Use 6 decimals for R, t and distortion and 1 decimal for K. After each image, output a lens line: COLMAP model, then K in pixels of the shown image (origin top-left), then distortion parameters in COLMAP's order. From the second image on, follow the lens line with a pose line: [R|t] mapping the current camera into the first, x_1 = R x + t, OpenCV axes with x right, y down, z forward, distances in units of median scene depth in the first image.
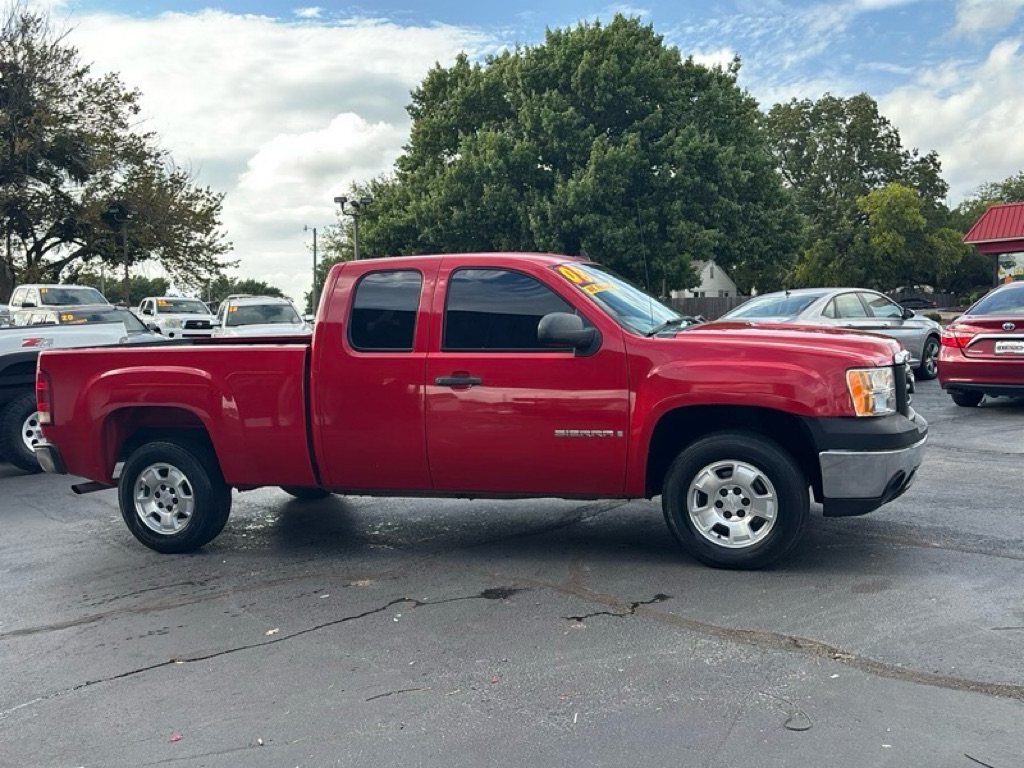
lens RADIAL K [[966.7, 0, 510.5], [0, 966.7, 409.7], [0, 0, 1]] dist [0.062860, -0.086937]
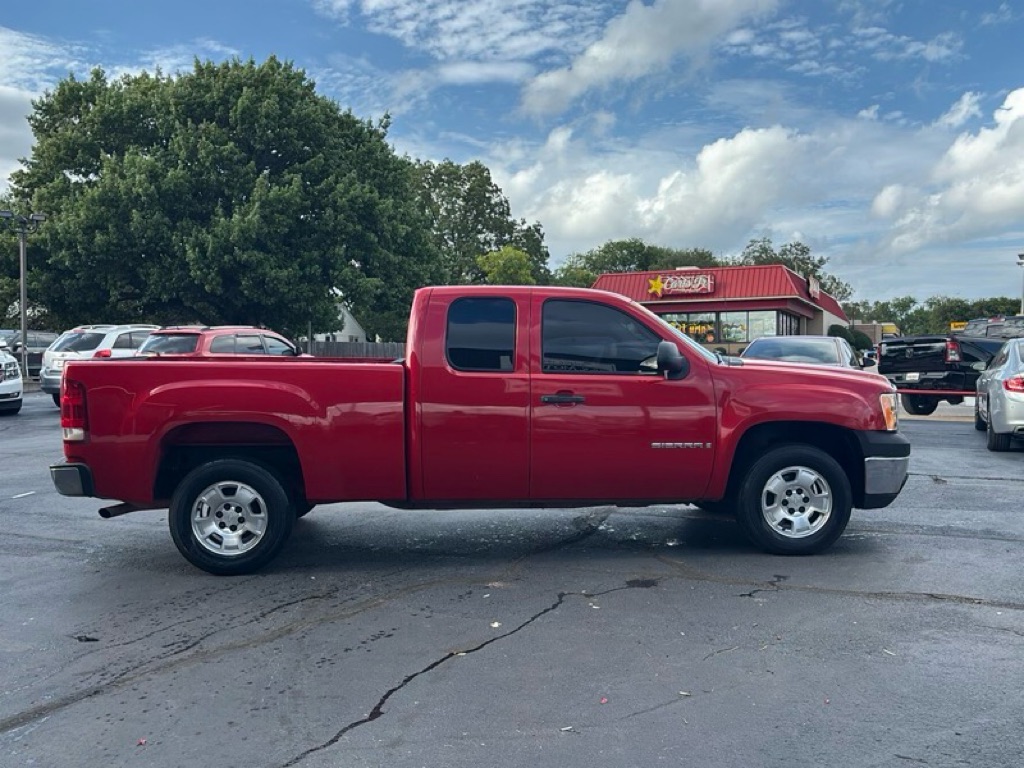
lens RADIAL K [[966.7, 0, 510.5], [0, 966.7, 409.7], [0, 0, 1]] dist [0.062860, -0.086937]
pose [[0.919847, 0.015464, 0.391973, -0.058226], [0.002496, 0.998972, -0.045267, 0.003444], [-0.392270, 0.042617, 0.918862, 0.000155]]
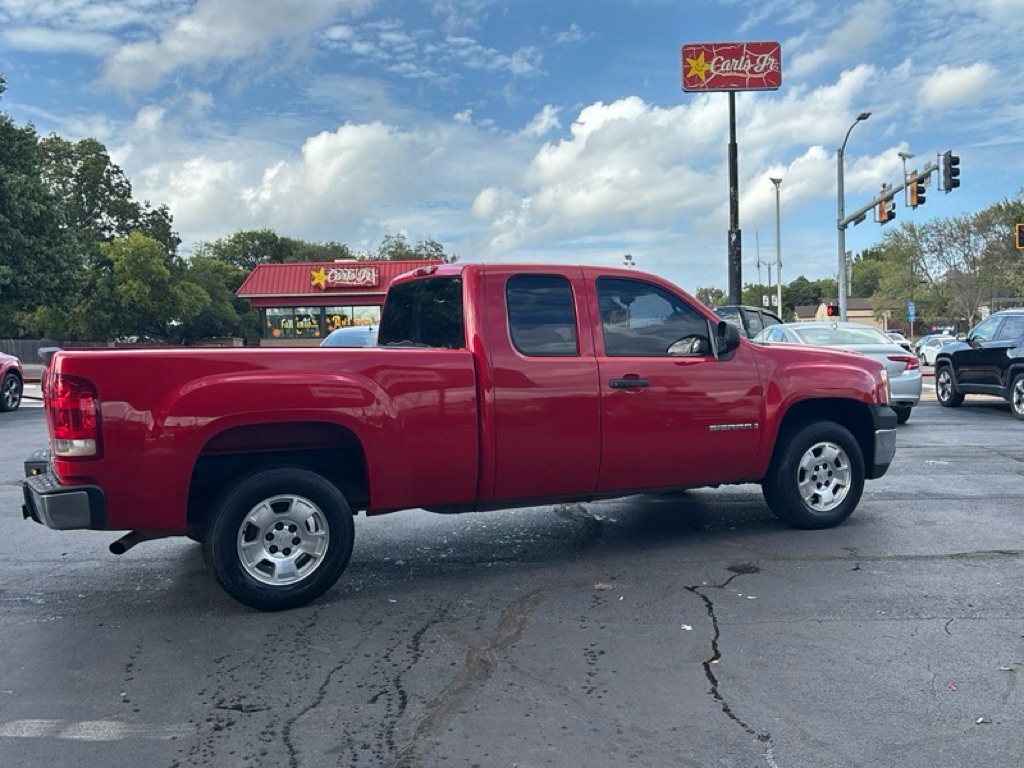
lens RADIAL K [[981.9, 0, 509.7], [0, 981.9, 396.0], [0, 0, 1]] dist [0.125974, -0.265382]
pose [[0.705420, -0.009003, 0.708732, -0.096655], [0.056758, 0.997426, -0.043823, 0.002496], [-0.706513, 0.071140, 0.704115, 0.036069]]
